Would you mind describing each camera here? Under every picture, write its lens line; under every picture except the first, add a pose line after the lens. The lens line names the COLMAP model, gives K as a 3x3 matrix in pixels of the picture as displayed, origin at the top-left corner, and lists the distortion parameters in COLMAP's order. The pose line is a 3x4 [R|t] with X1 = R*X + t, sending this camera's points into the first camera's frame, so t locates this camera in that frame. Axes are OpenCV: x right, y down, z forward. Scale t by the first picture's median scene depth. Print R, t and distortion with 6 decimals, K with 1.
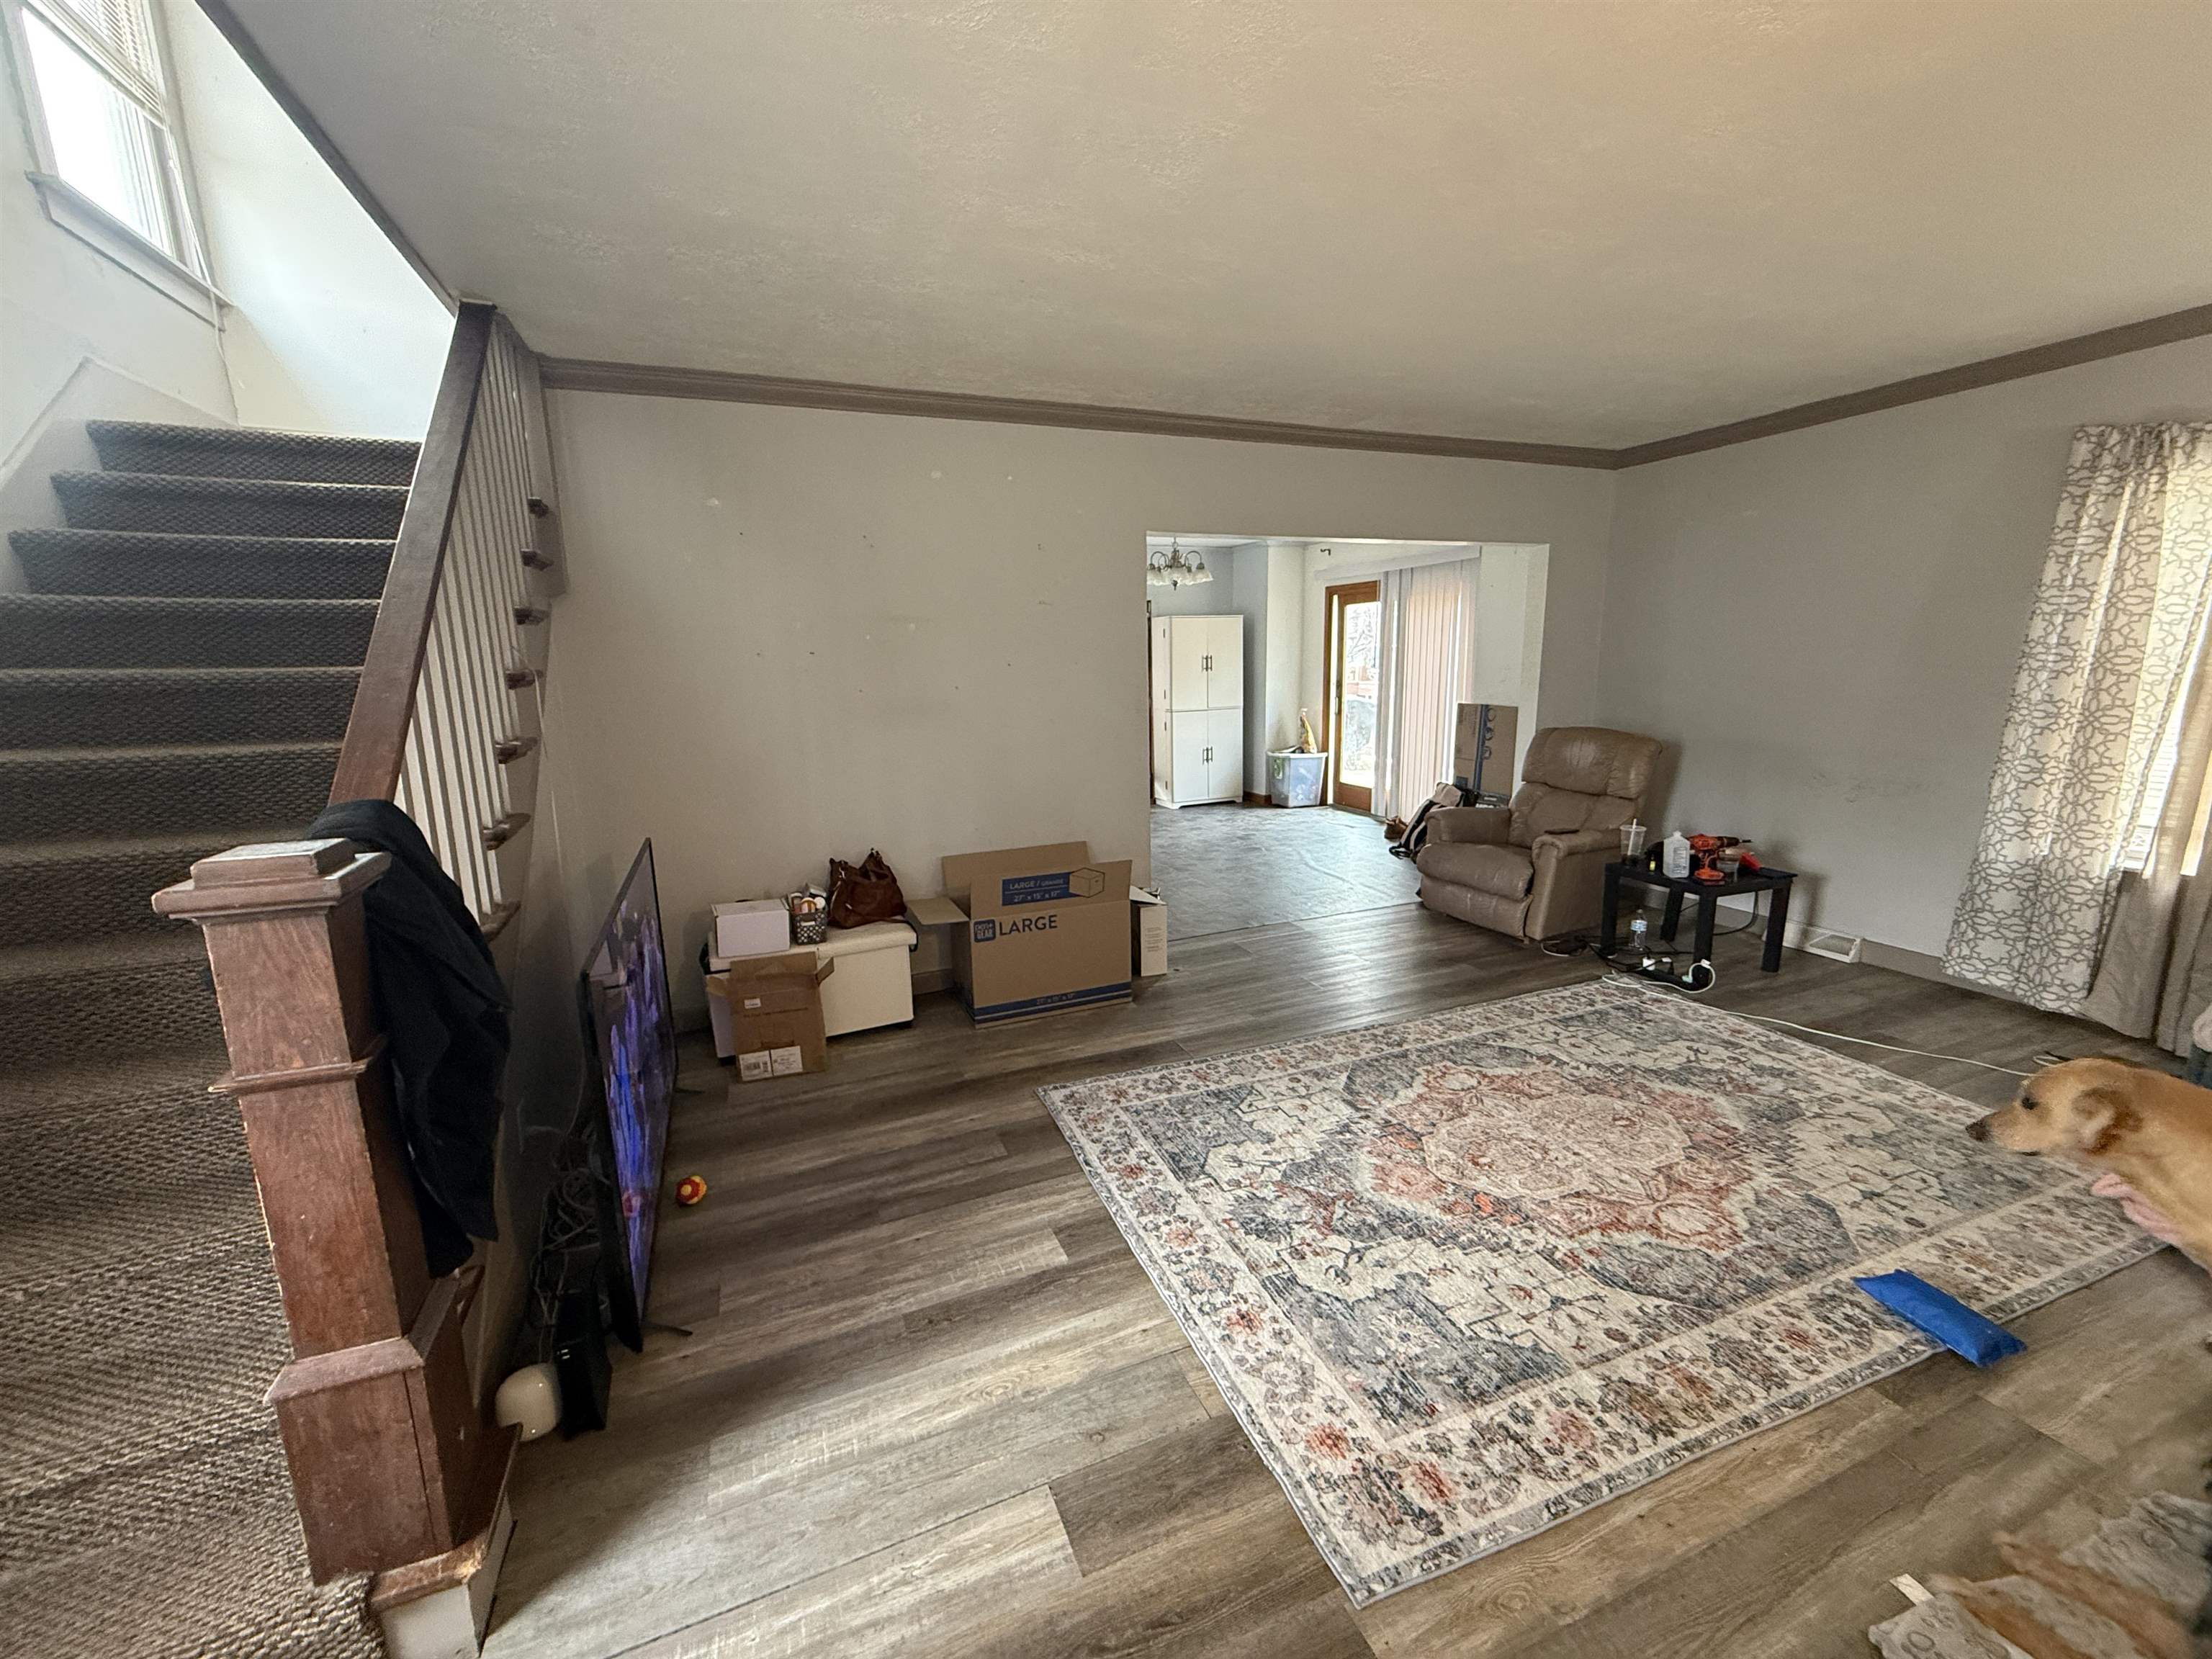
lens RADIAL K [[878.9, 0, 1100.1], [0, 878.9, 828.4], [0, 0, 1]] dist [0.000852, -0.000132]
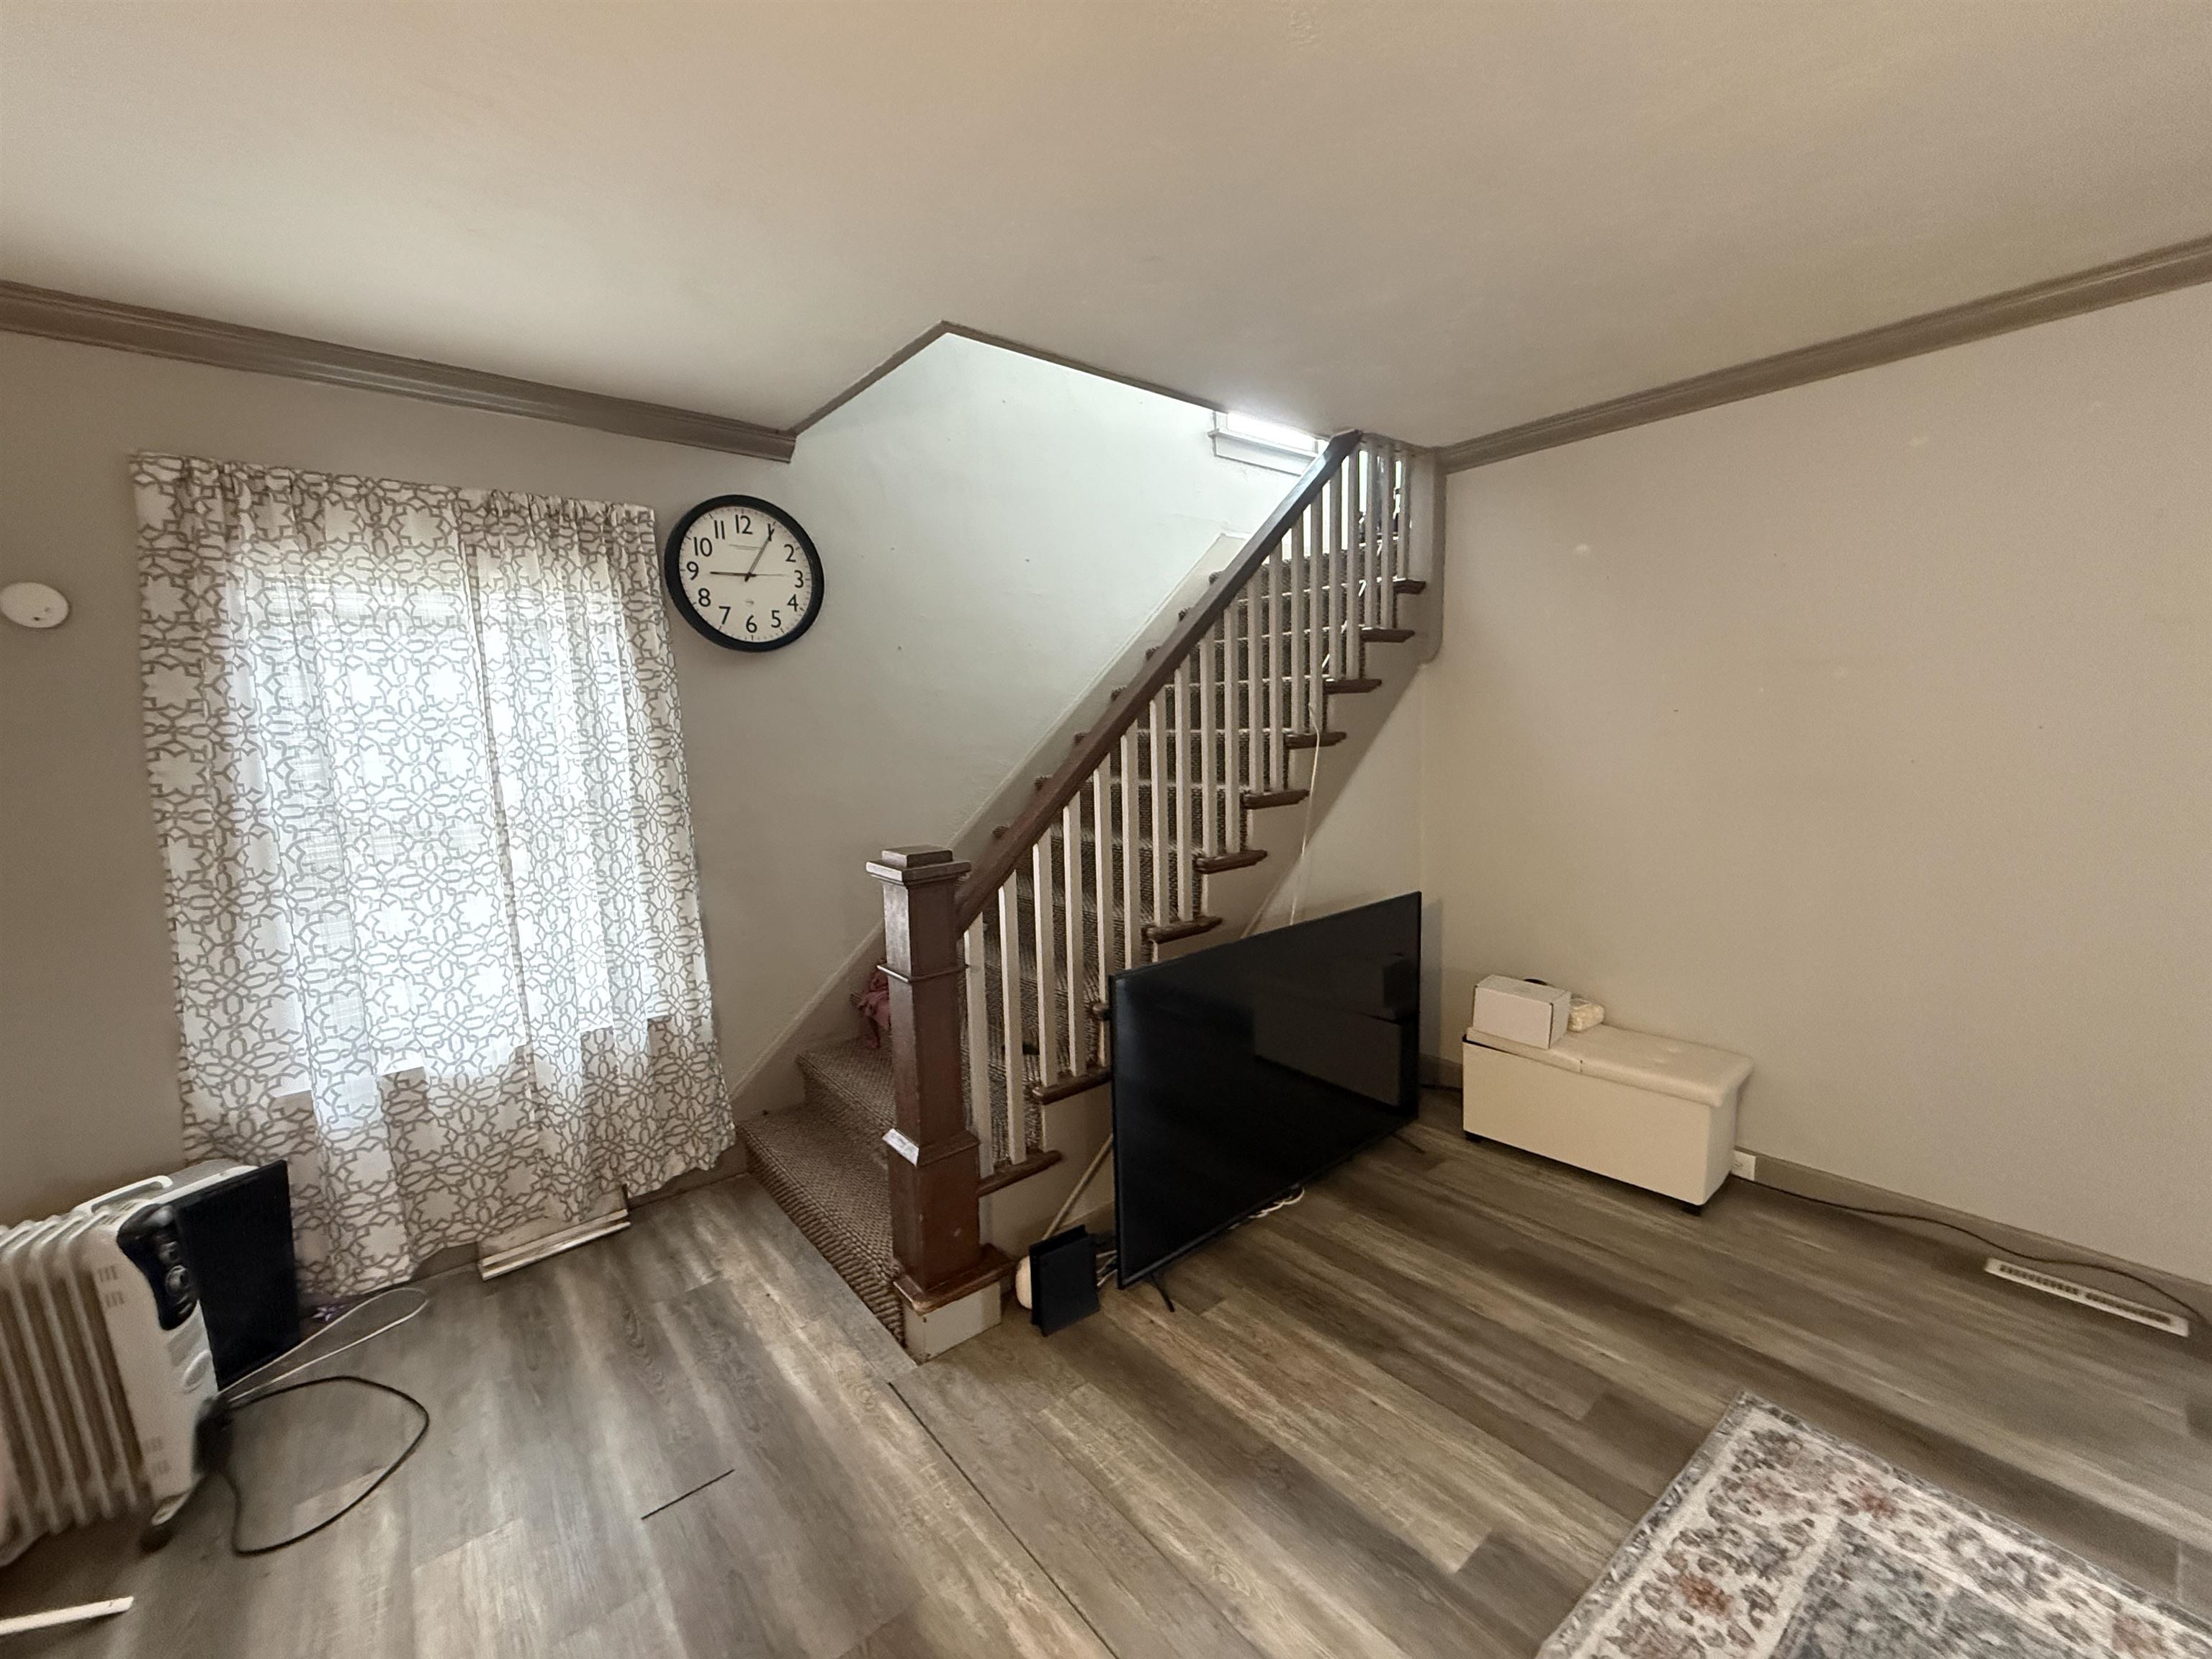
lens RADIAL K [[878.9, 0, 1096.6], [0, 878.9, 825.5], [0, 0, 1]] dist [0.000852, -0.000132]
pose [[0.305942, 0.130296, -0.943092, 0.359247], [-0.159726, 0.983575, 0.084073, -0.097117], [0.938556, 0.124915, 0.321729, 0.310998]]
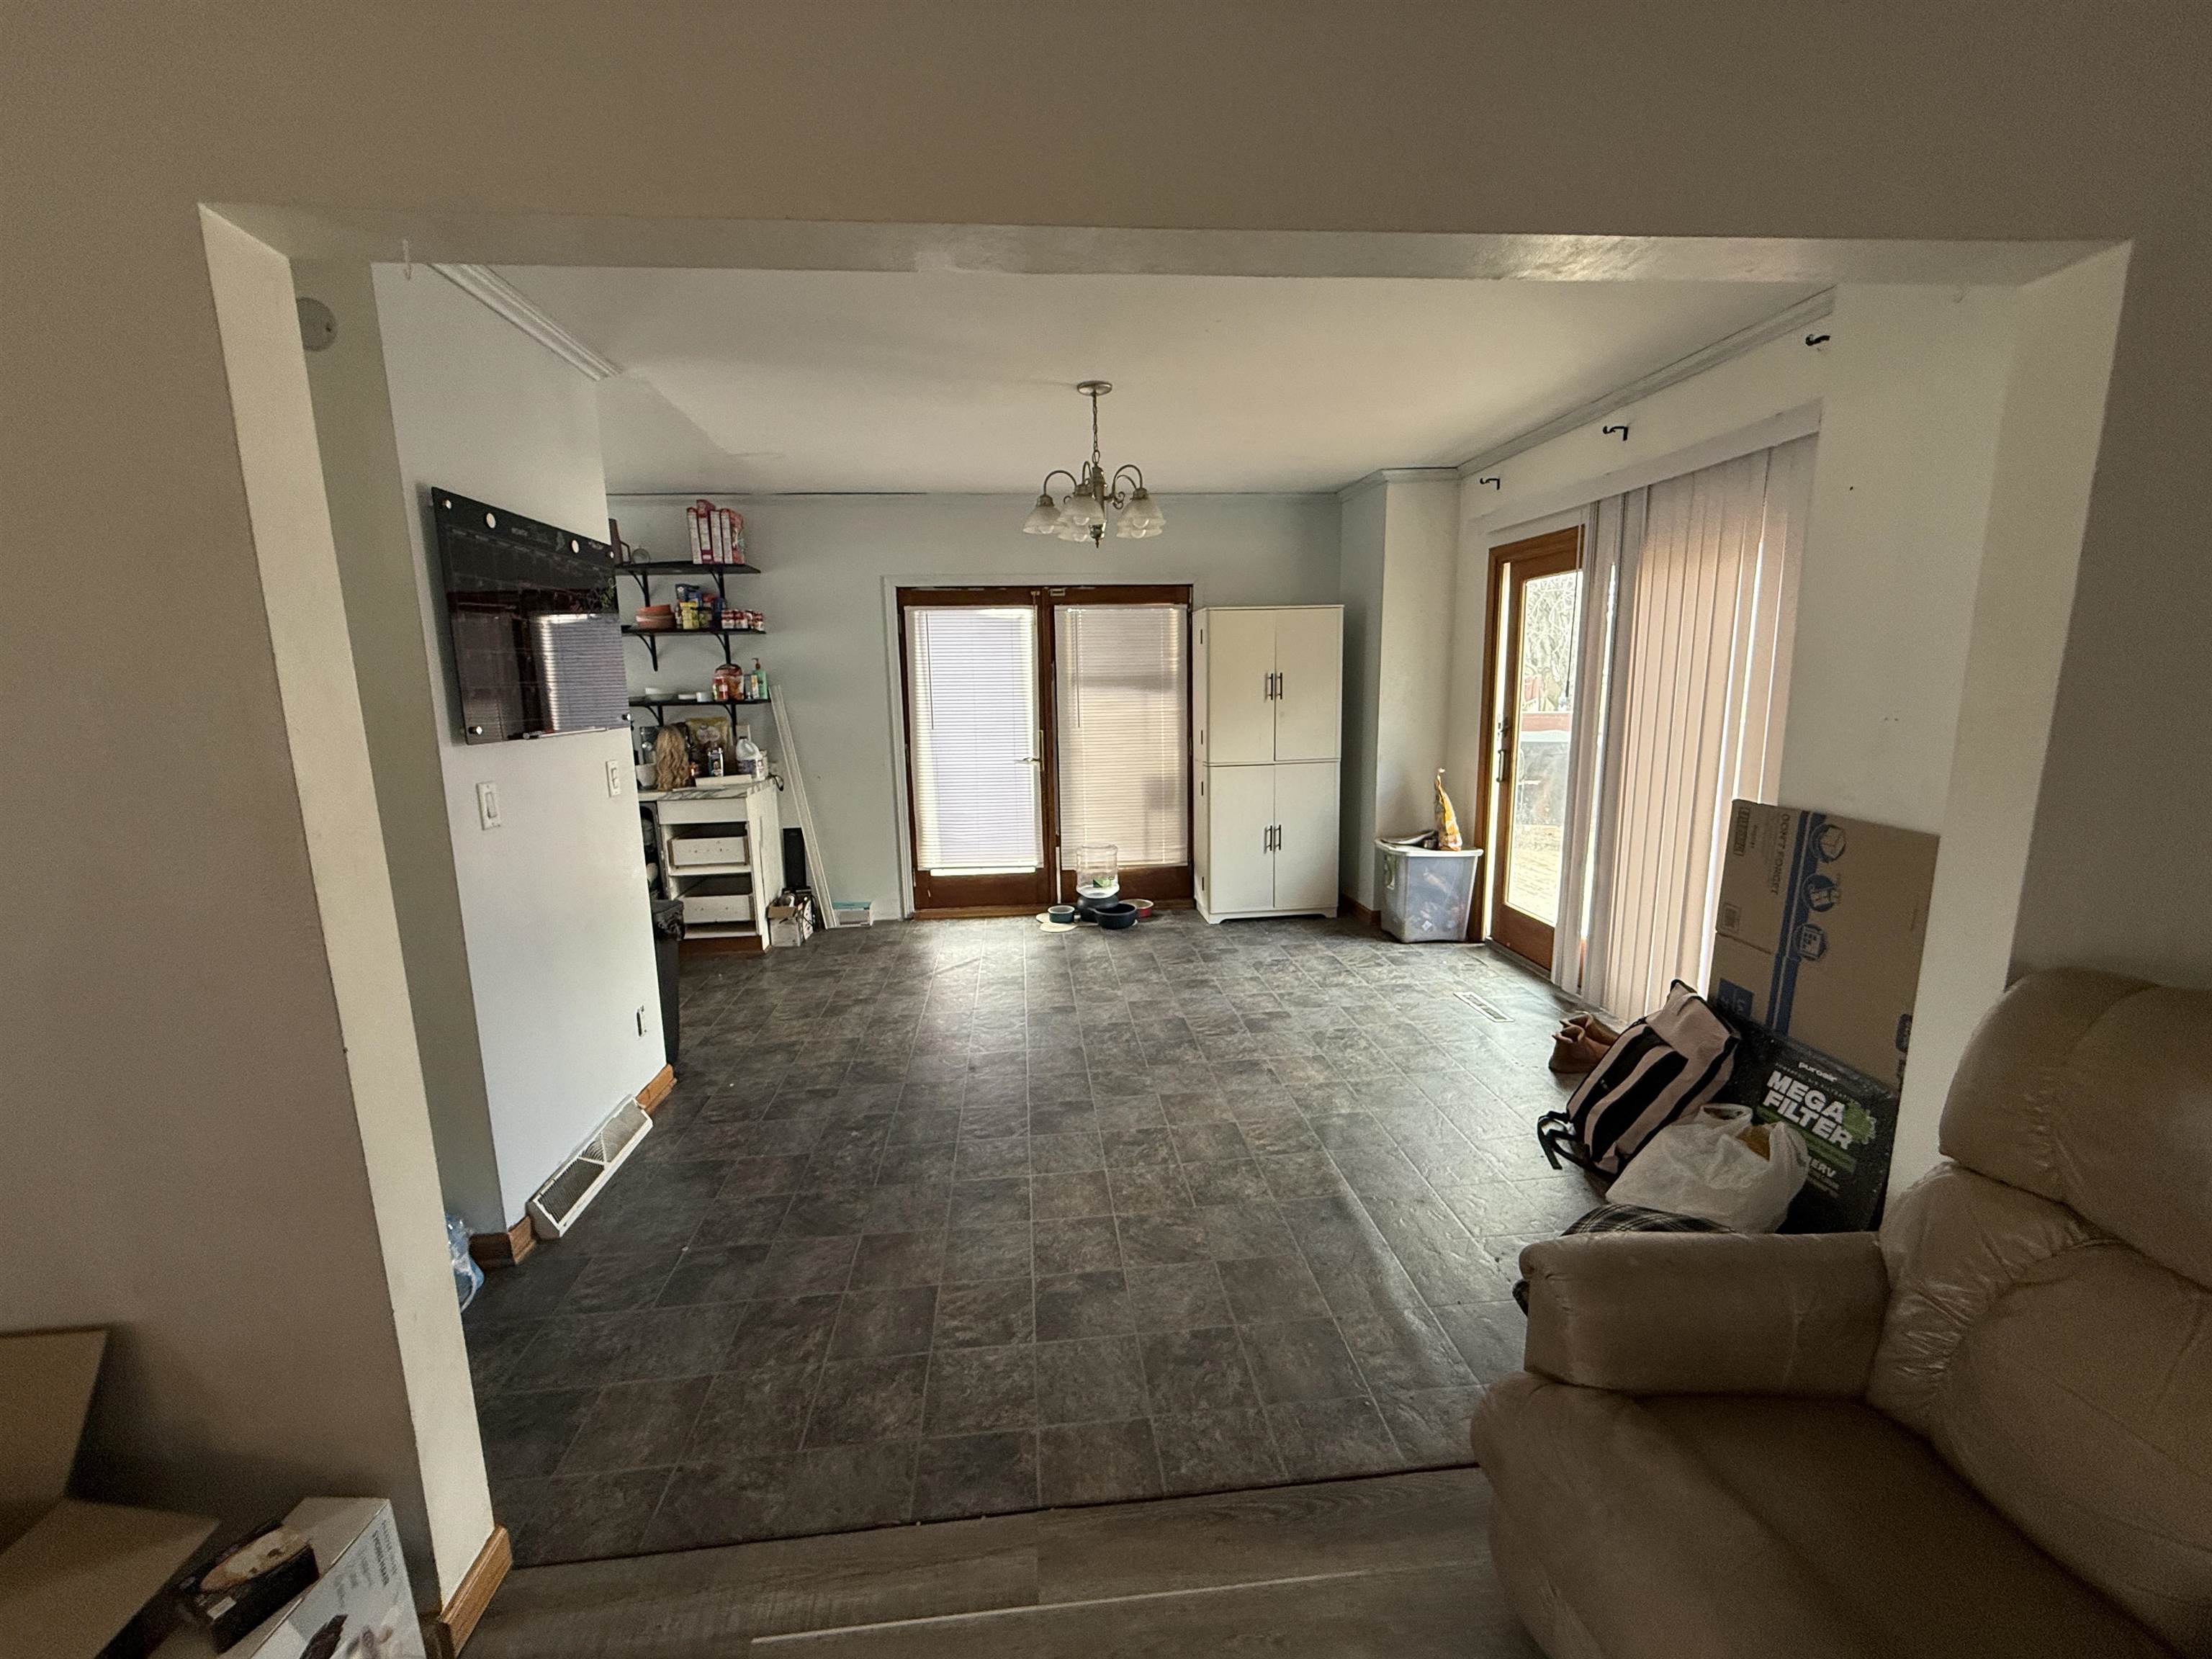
lens RADIAL K [[878.9, 0, 1107.9], [0, 878.9, 834.6], [0, 0, 1]] dist [0.000852, -0.000132]
pose [[0.960874, 0.054990, -0.271471, 0.534418], [-0.056510, 0.998400, 0.002220, -0.245196], [0.271159, 0.013208, 0.962444, 1.185550]]
